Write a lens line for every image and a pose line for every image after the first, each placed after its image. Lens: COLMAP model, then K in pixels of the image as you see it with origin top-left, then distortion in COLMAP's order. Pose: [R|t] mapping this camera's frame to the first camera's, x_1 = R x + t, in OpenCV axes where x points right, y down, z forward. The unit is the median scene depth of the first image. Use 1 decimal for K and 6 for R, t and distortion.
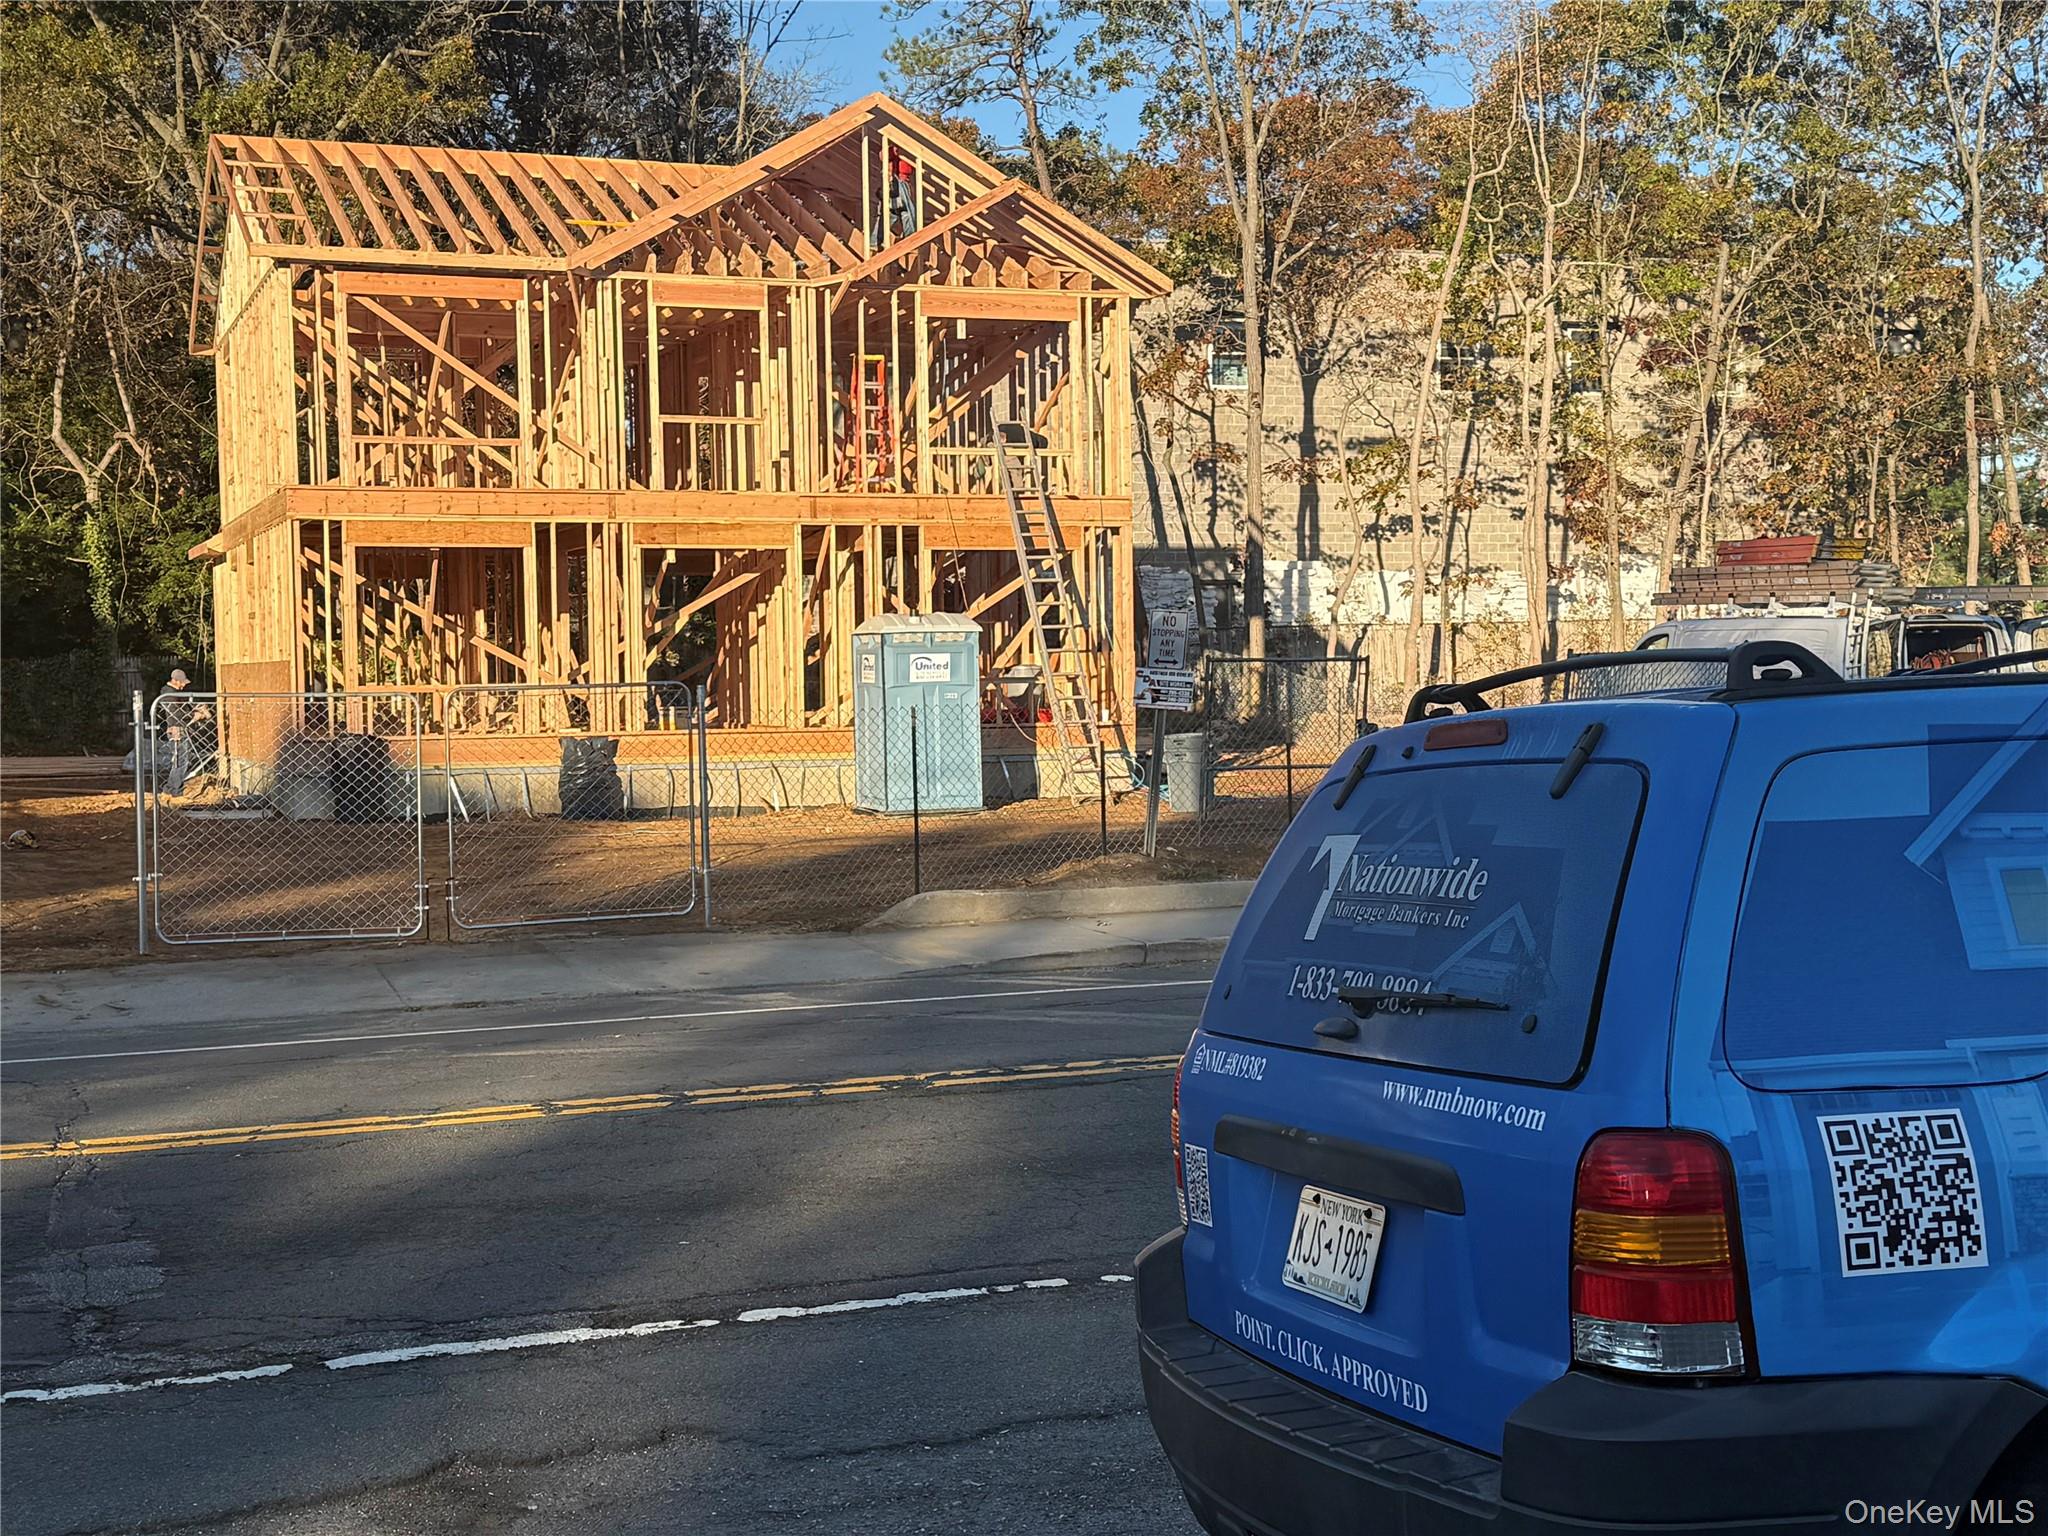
lens RADIAL K [[2824.4, 0, 1024.0], [0, 2824.4, 768.0], [0, 0, 1]] dist [0.152714, -0.103226]
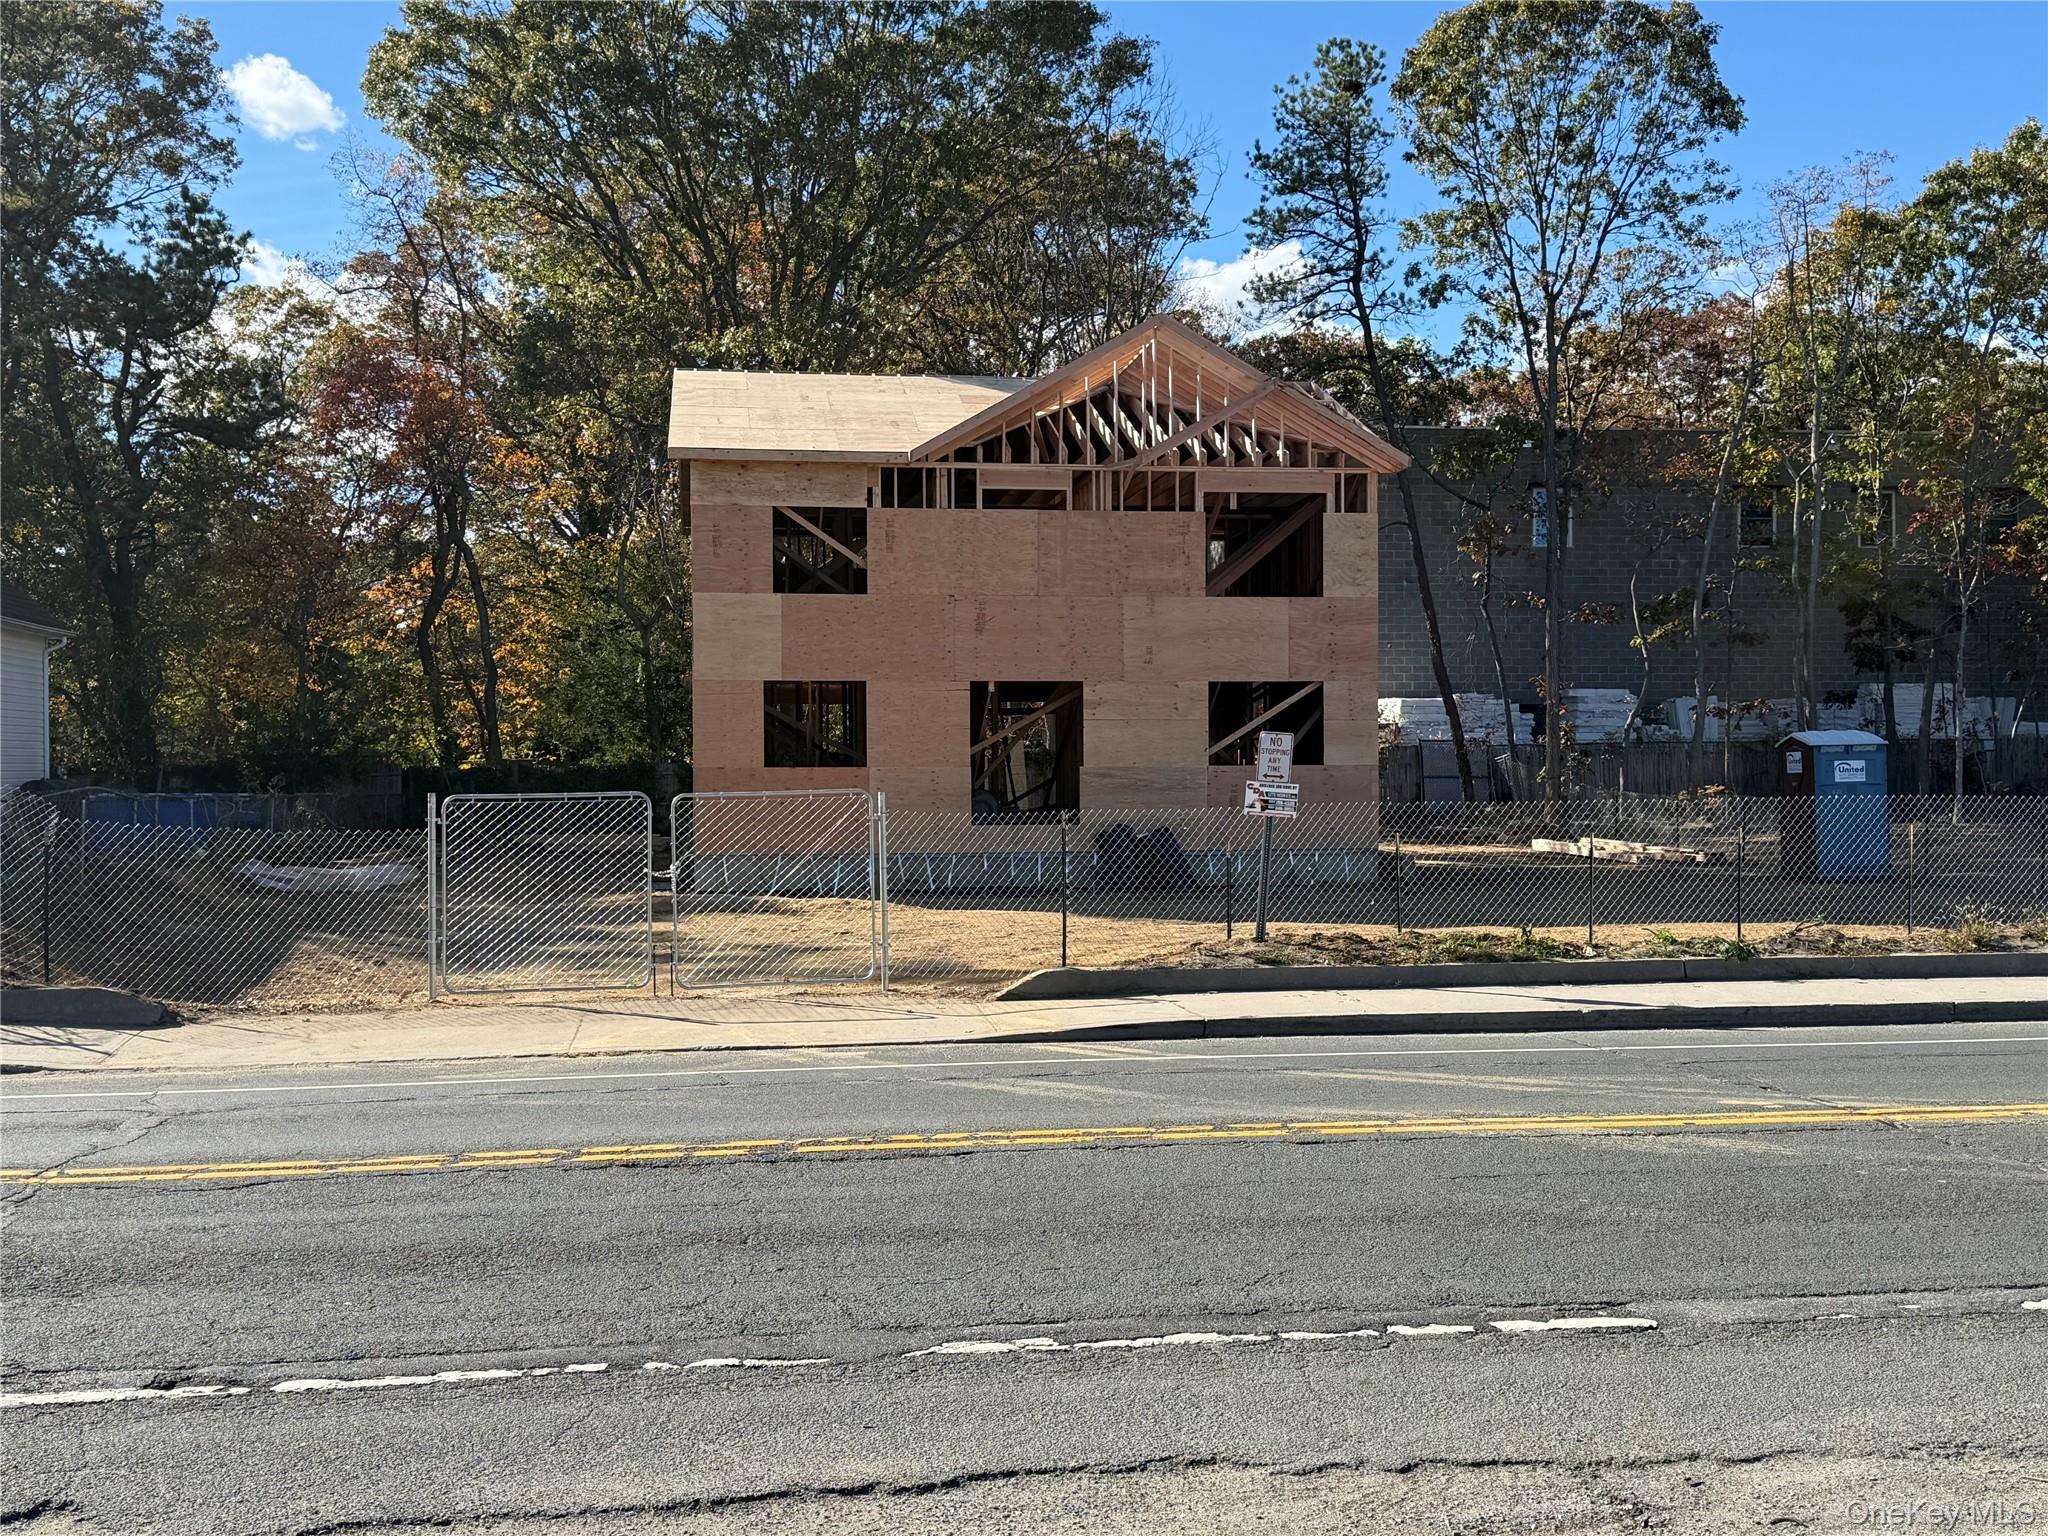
lens RADIAL K [[2180.8, 0, 1017.7], [0, 2180.8, 759.4], [0, 0, 1]] dist [0.220581, -0.462018]
pose [[0.975168, 0.007776, -0.221330, 0.097595], [-0.016561, 0.999146, -0.037860, -0.005477], [0.220847, 0.040585, 0.974464, 0.056858]]
